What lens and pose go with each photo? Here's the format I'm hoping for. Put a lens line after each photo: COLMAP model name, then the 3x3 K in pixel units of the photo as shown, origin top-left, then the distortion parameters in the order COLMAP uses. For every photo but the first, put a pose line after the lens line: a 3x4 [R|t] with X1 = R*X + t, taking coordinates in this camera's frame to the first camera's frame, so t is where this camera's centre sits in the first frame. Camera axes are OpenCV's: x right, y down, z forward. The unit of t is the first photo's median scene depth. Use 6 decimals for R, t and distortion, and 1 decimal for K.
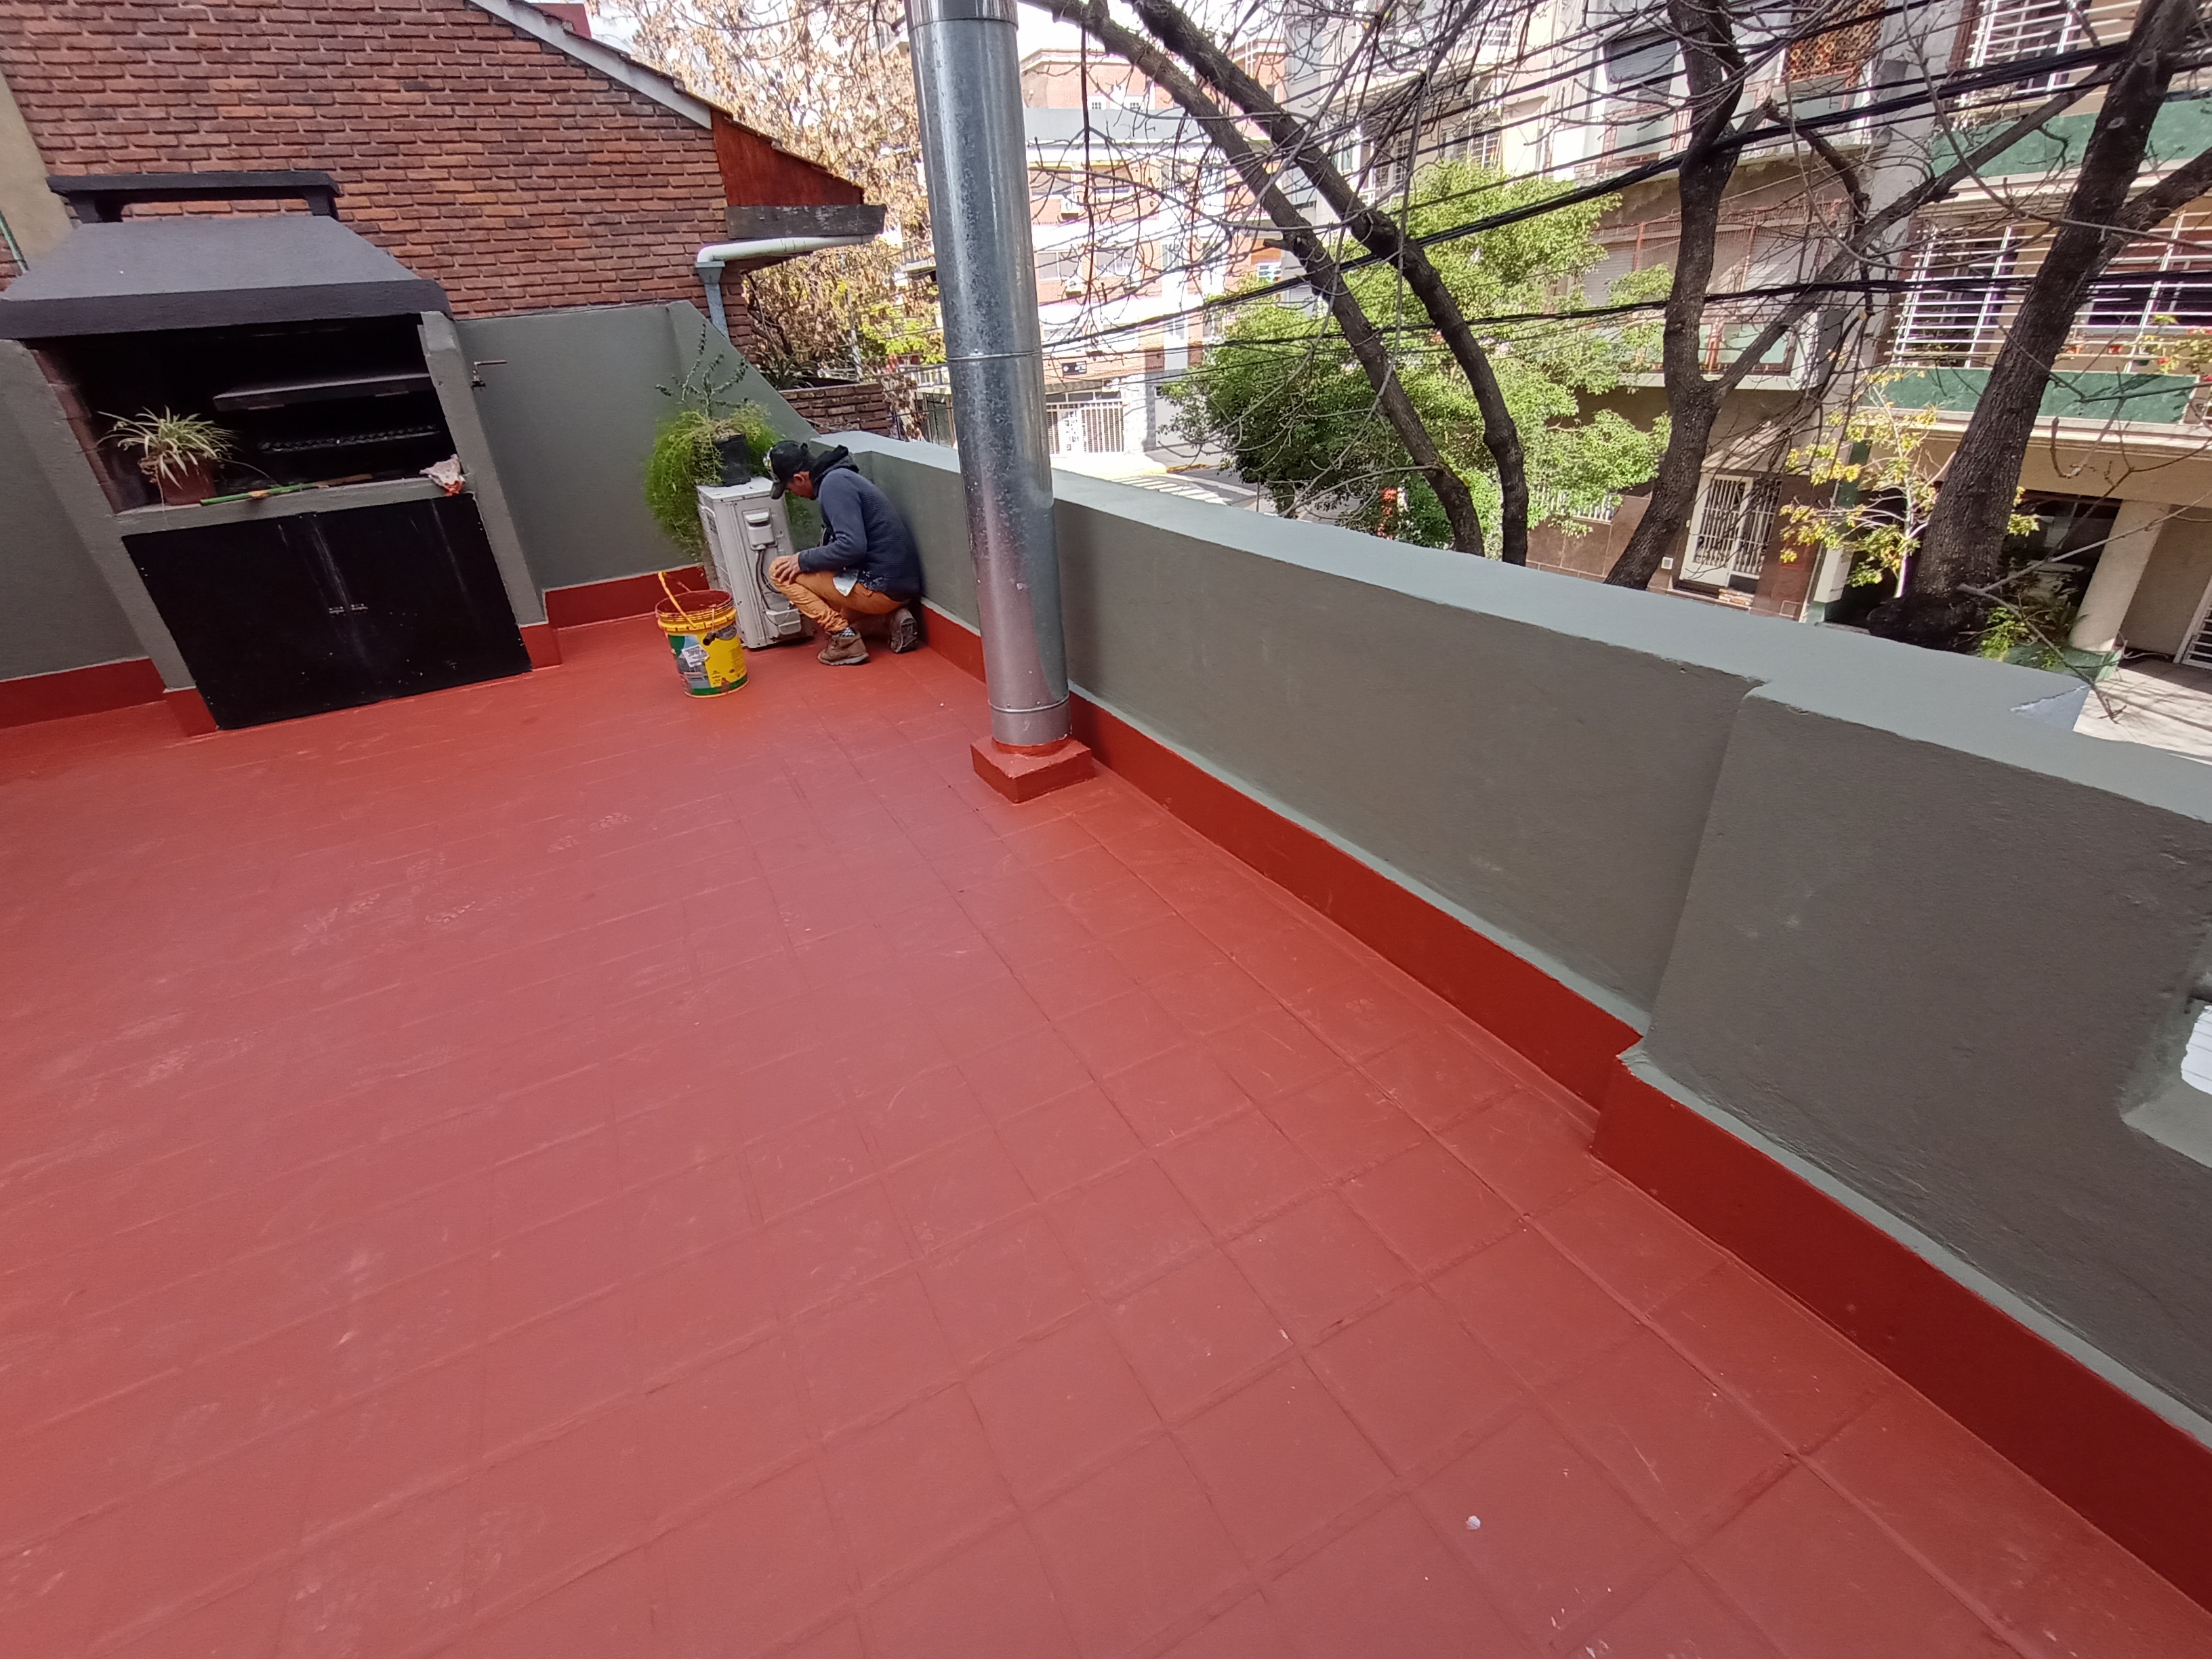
lens RADIAL K [[1016.5, 0, 1089.8], [0, 1016.5, 836.1], [0, 0, 1]] dist [0.007354, -0.003582]
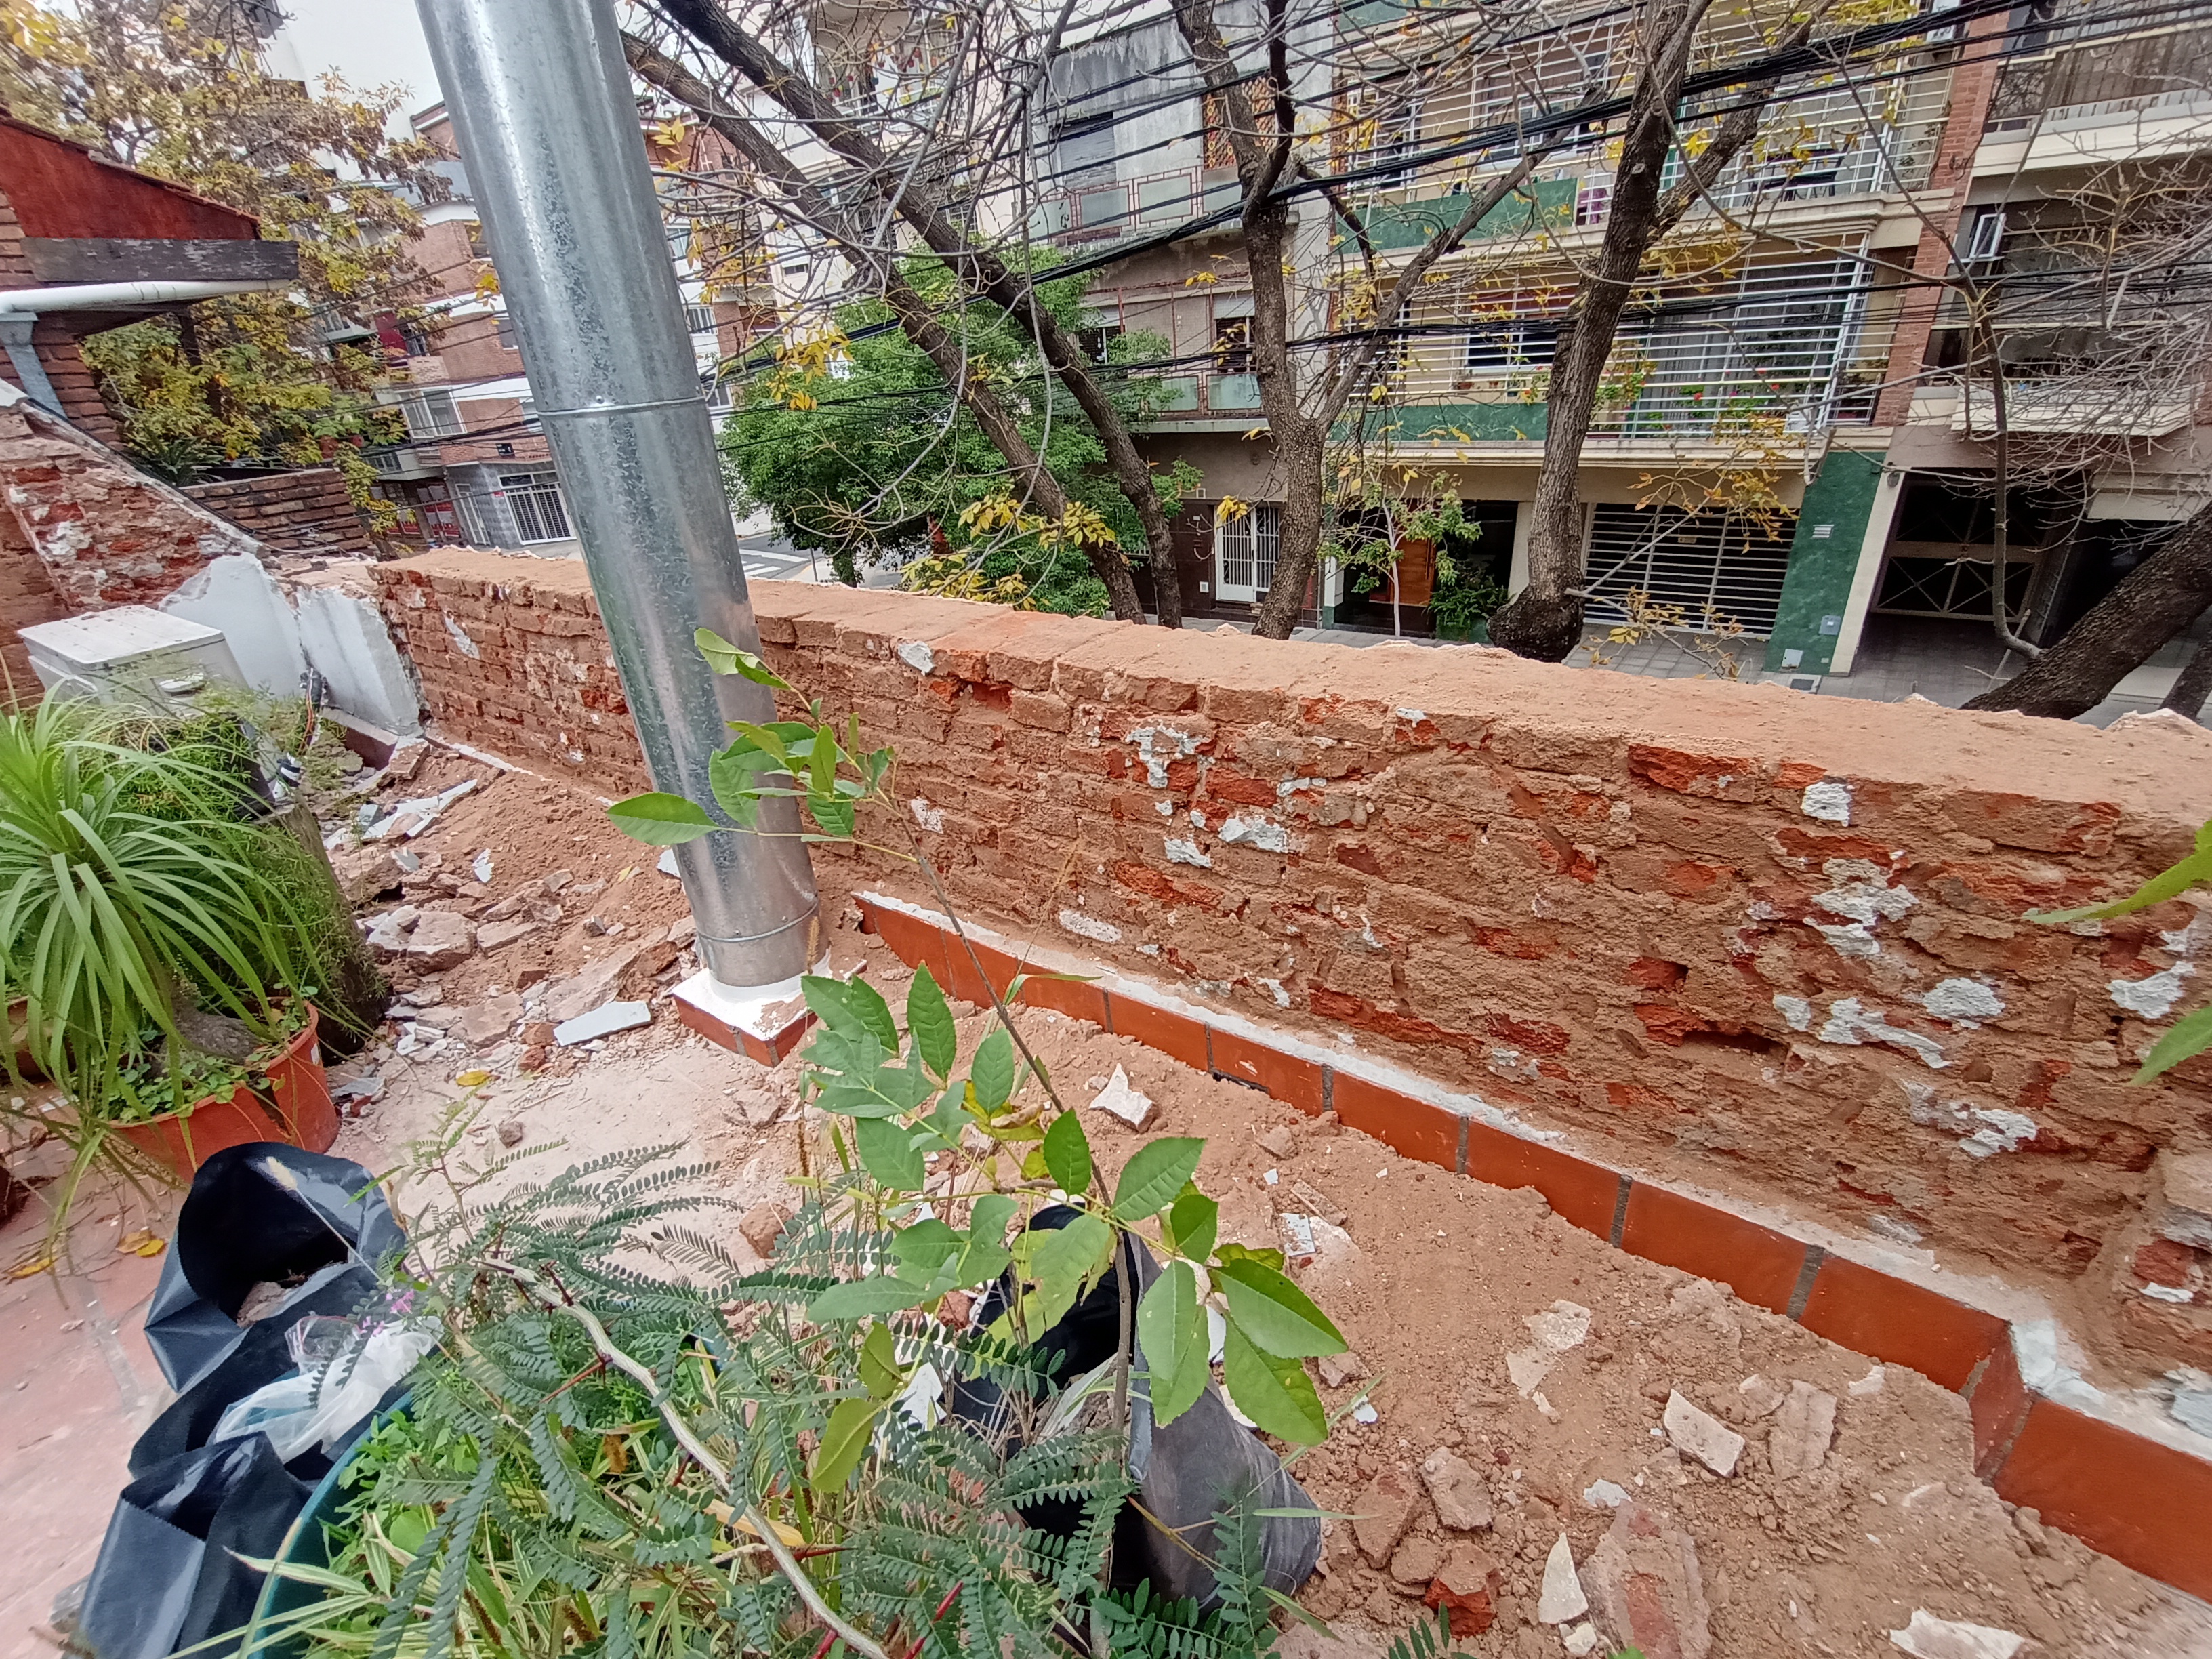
lens RADIAL K [[1016.5, 0, 1098.6], [0, 1016.5, 829.4], [0, 0, 1]] dist [0.007354, -0.003582]
pose [[0.901227, -0.195612, 0.386687, -0.041112], [0.217658, 0.975930, -0.013592, -0.050342], [-0.374721, 0.096415, 0.922111, 0.115742]]
